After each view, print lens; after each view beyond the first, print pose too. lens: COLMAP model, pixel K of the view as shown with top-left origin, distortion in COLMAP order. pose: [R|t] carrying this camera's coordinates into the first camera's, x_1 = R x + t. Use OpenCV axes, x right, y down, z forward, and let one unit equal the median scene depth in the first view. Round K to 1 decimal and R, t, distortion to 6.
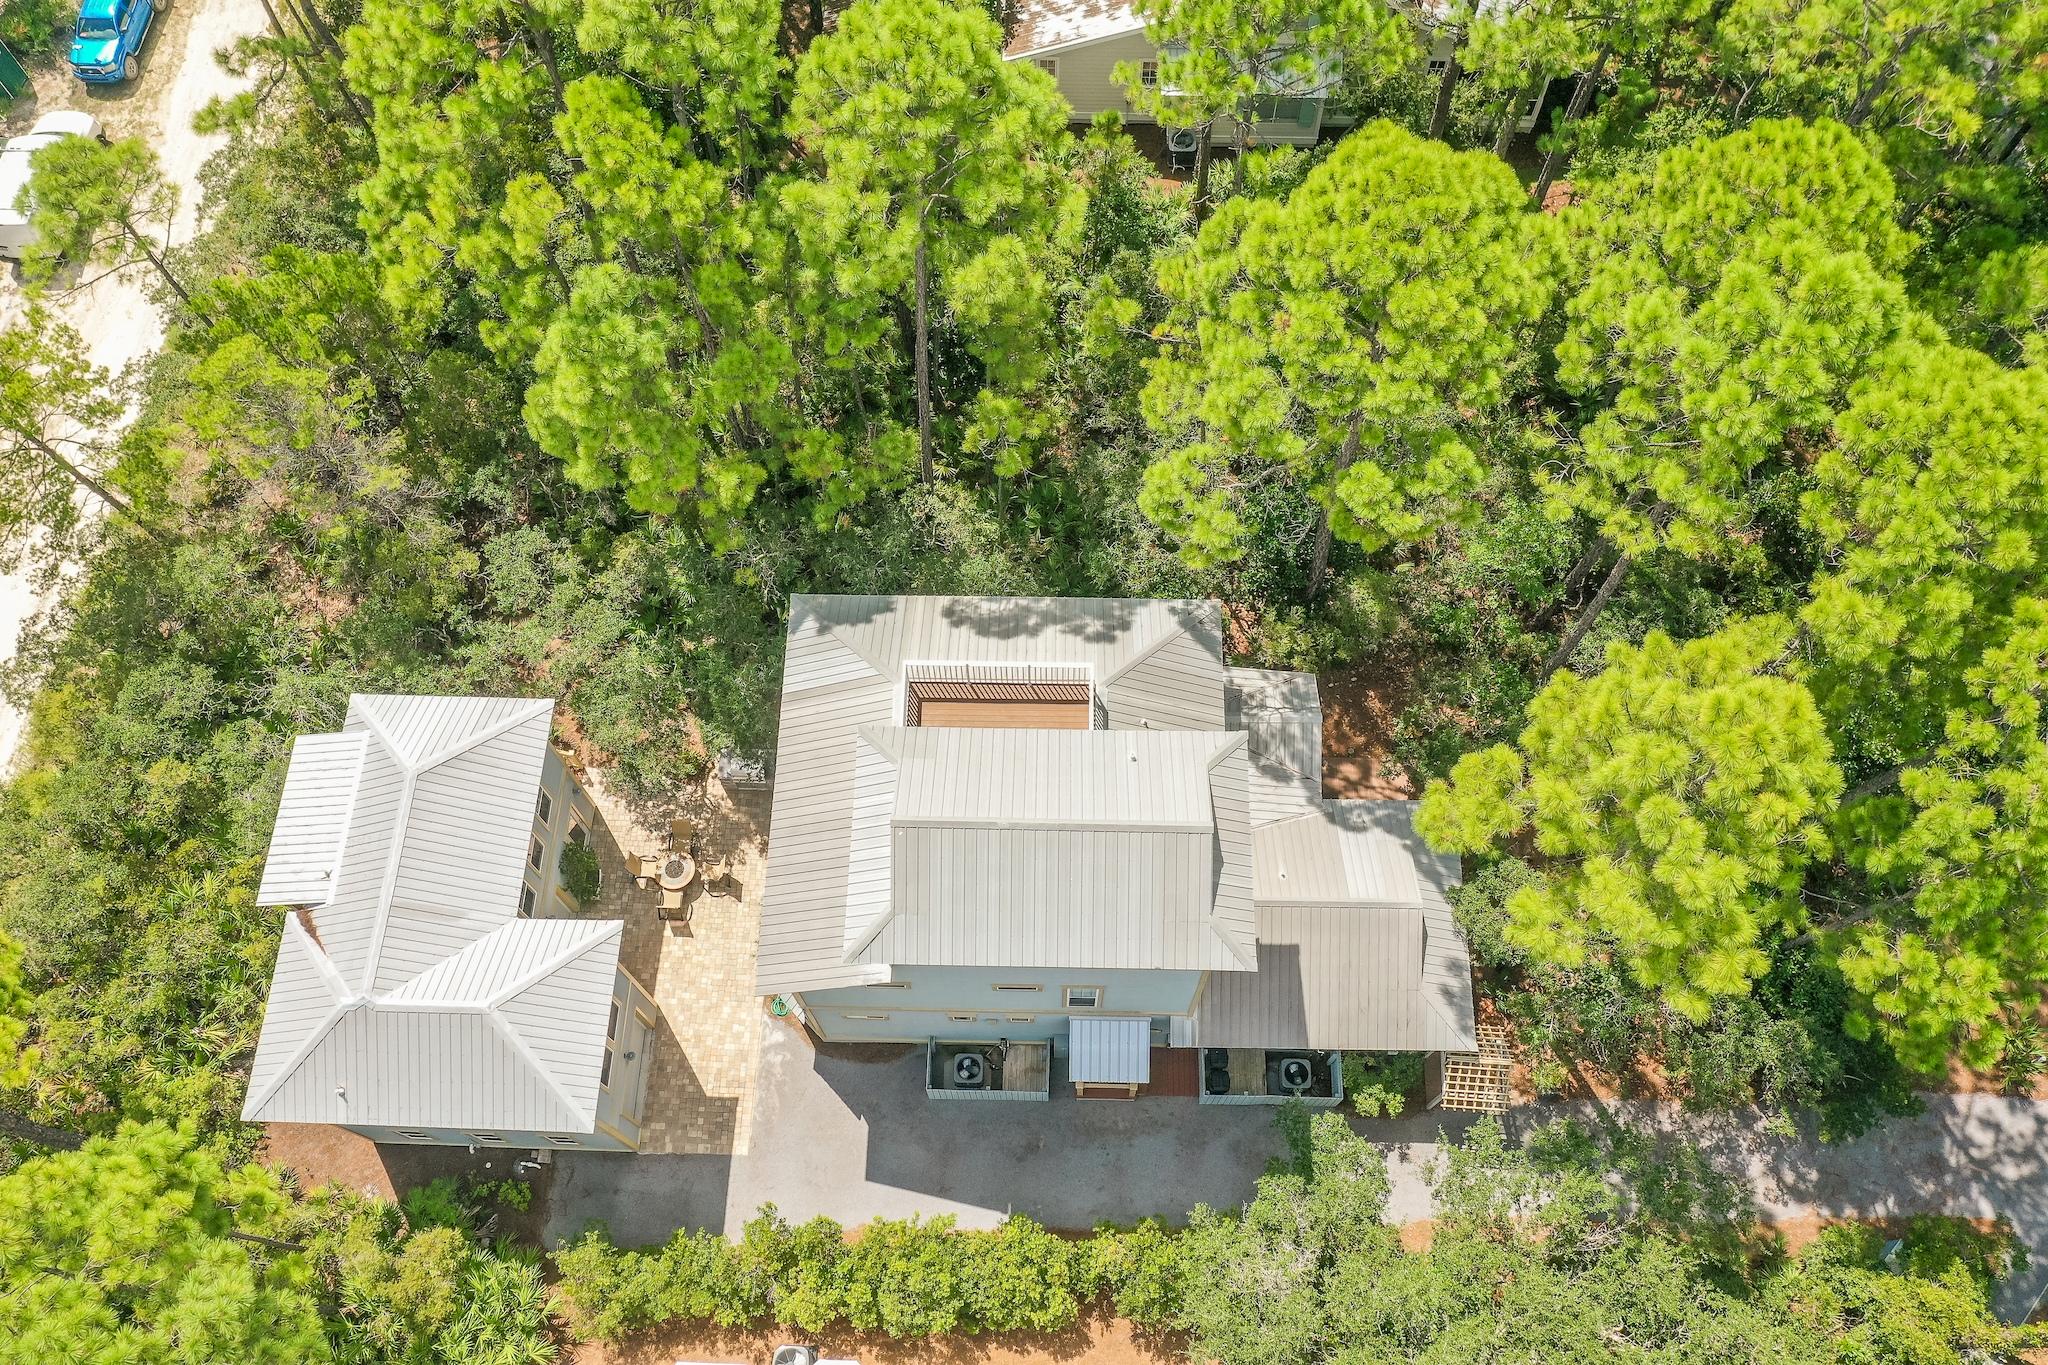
lens RADIAL K [[1608.0, 0, 1024.0], [0, 1608.0, 682.5], [0, 0, 1]] dist [-0.007442, 0.001256]
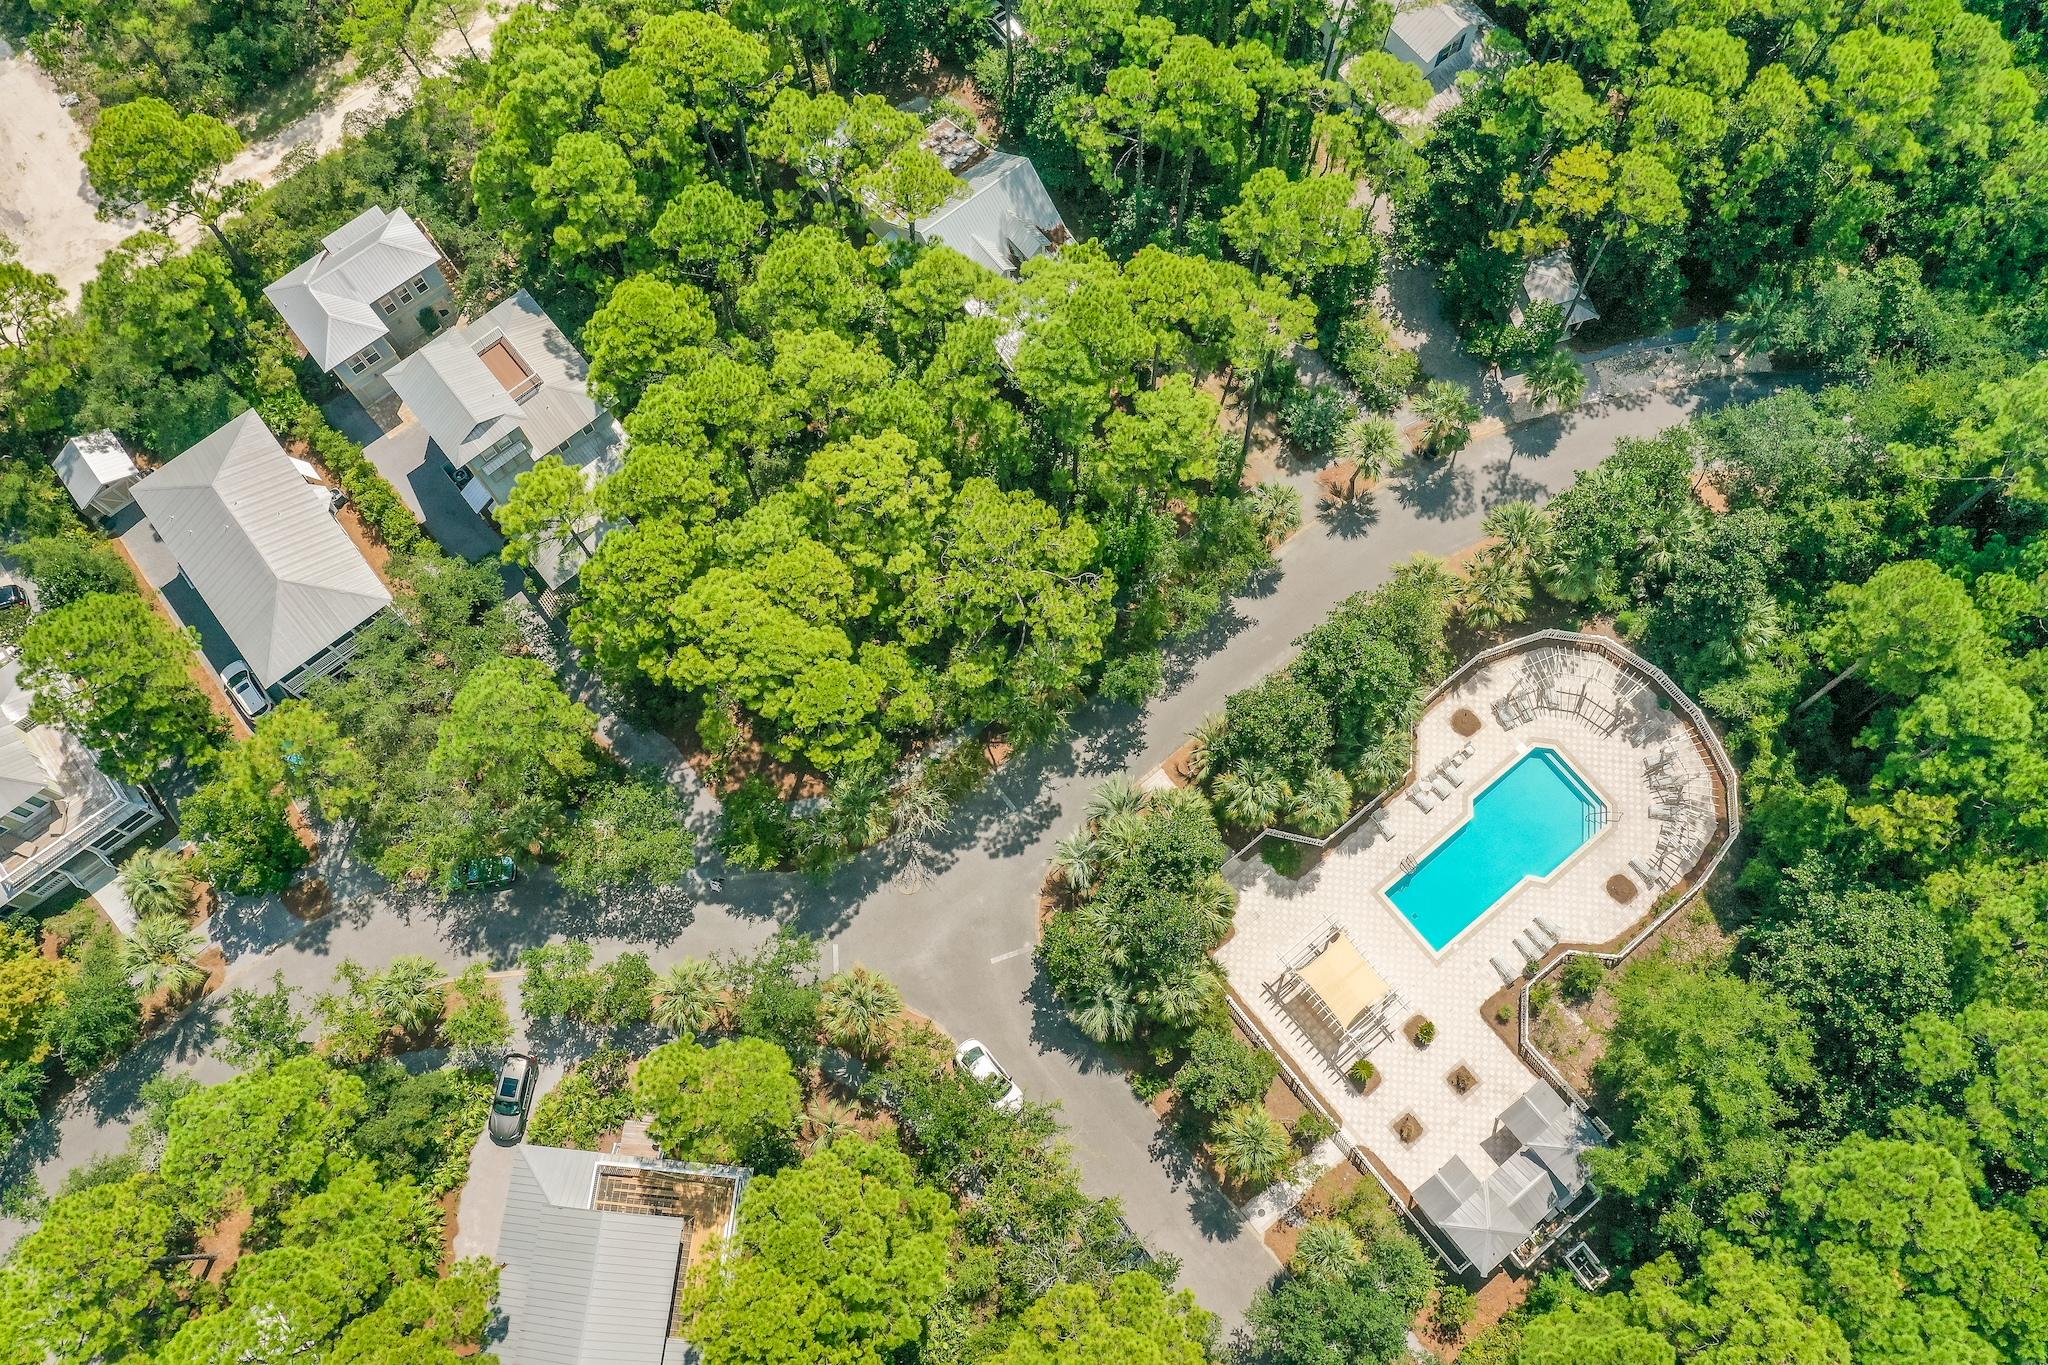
lens RADIAL K [[1608.0, 0, 1024.0], [0, 1608.0, 682.5], [0, 0, 1]] dist [-0.007442, 0.001256]
pose [[0.653694, 0.723376, -0.222286, 1.478391], [-0.694809, 0.690101, 0.202486, -0.735758], [0.299873, 0.022082, 0.953723, -1.273891]]
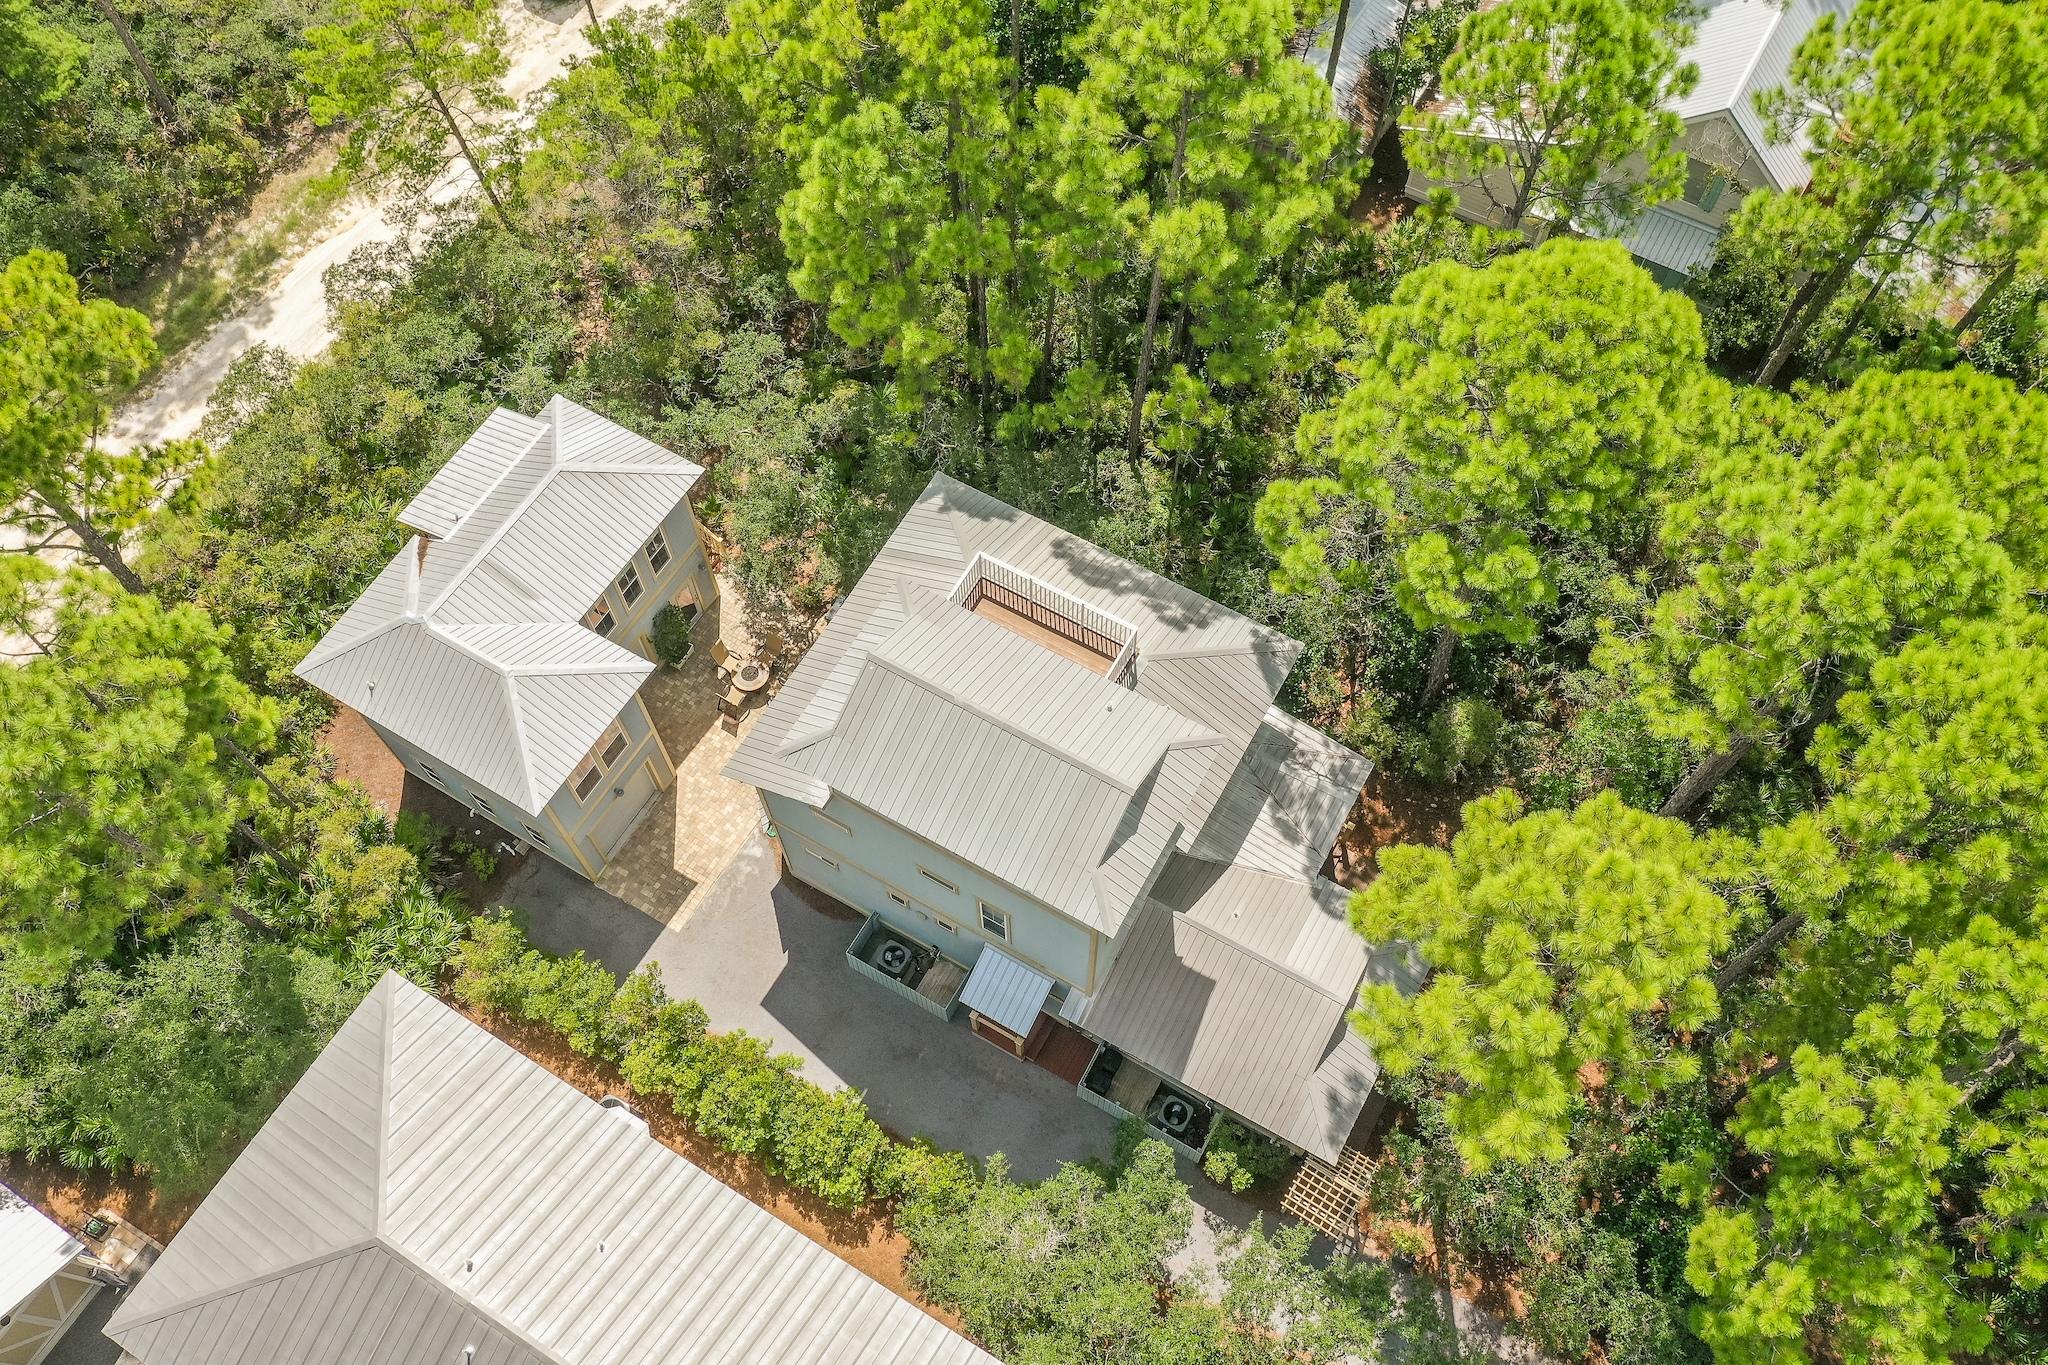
lens RADIAL K [[1608.0, 0, 1024.0], [0, 1608.0, 682.5], [0, 0, 1]] dist [-0.007442, 0.001256]
pose [[0.878392, 0.424813, -0.218999, 0.203676], [-0.435765, 0.900058, -0.001899, 0.049605], [0.196305, 0.097100, 0.975723, -0.012225]]
